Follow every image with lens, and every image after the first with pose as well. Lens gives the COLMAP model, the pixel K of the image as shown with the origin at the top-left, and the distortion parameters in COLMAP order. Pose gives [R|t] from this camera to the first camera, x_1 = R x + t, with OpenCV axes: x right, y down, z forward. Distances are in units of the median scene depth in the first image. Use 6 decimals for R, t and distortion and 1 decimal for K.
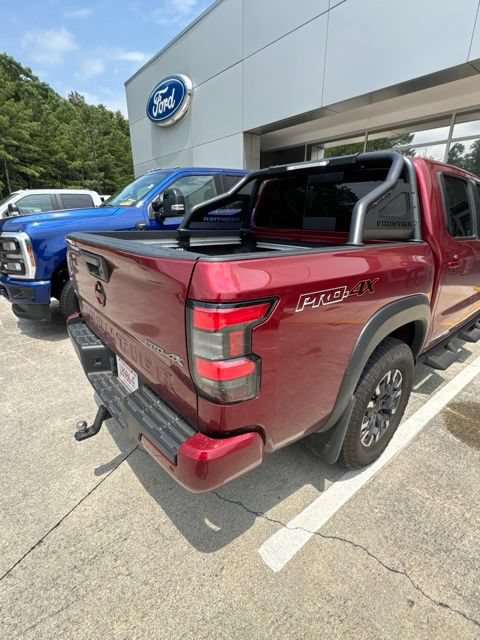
lens RADIAL K [[303.6, 0, 242.0], [0, 303.6, 322.0], [0, 0, 1]] dist [-0.003209, -0.000474]
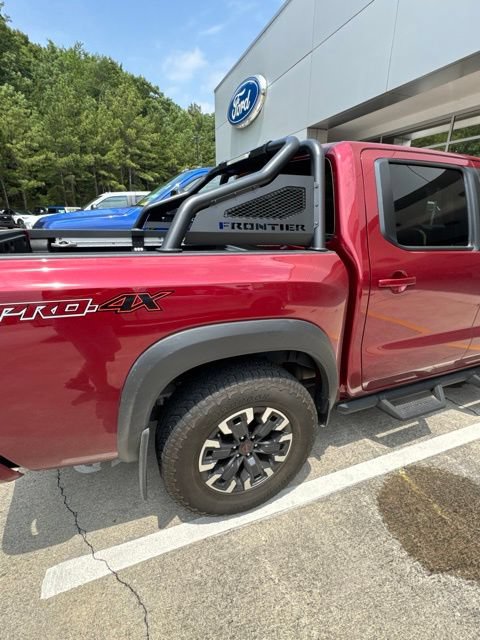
lens RADIAL K [[303.6, 0, 240.8], [0, 303.6, 322.0], [0, 0, 1]] dist [-0.003209, -0.000474]
pose [[0.950043, 0.107977, -0.292847, 0.129396], [-0.108221, 0.994007, 0.015419, -0.014587], [0.292757, 0.017044, 0.956035, 0.041362]]
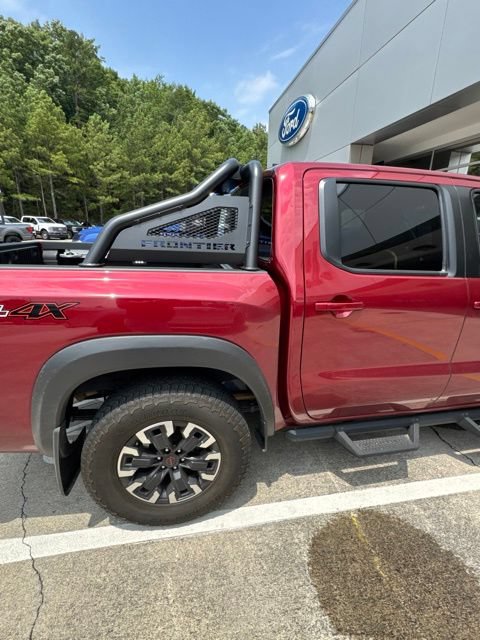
lens RADIAL K [[303.6, 0, 240.5], [0, 303.6, 321.9], [0, 0, 1]] dist [-0.003209, -0.000474]
pose [[0.874913, 0.158122, -0.457739, 0.189344], [-0.179185, 0.983812, -0.002642, -0.025875], [0.449911, 0.084332, 0.889083, 0.063968]]
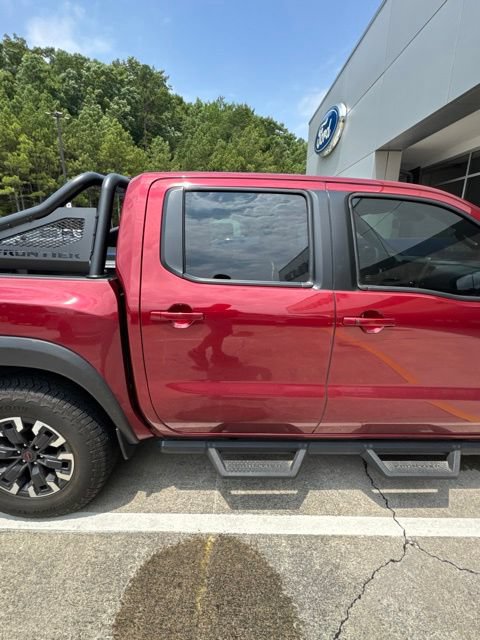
lens RADIAL K [[303.6, 0, 240.2], [0, 303.6, 321.4], [0, 0, 1]] dist [-0.003209, -0.000474]
pose [[0.772213, 0.176827, -0.610261, 0.280869], [-0.225269, 0.974293, -0.002743, -0.047877], [0.594088, 0.139591, 0.792195, 0.124304]]
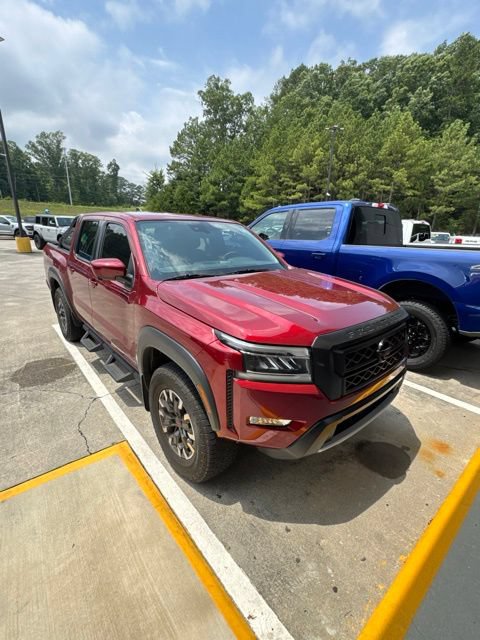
lens RADIAL K [[303.6, 0, 237.2], [0, 303.6, 318.9], [0, 0, 1]] dist [-0.003209, -0.000474]
pose [[-0.009114, 0.287832, -0.957638, 0.572186], [-0.365943, 0.890285, 0.271071, -0.178015], [0.930593, 0.352911, 0.097216, 0.420754]]
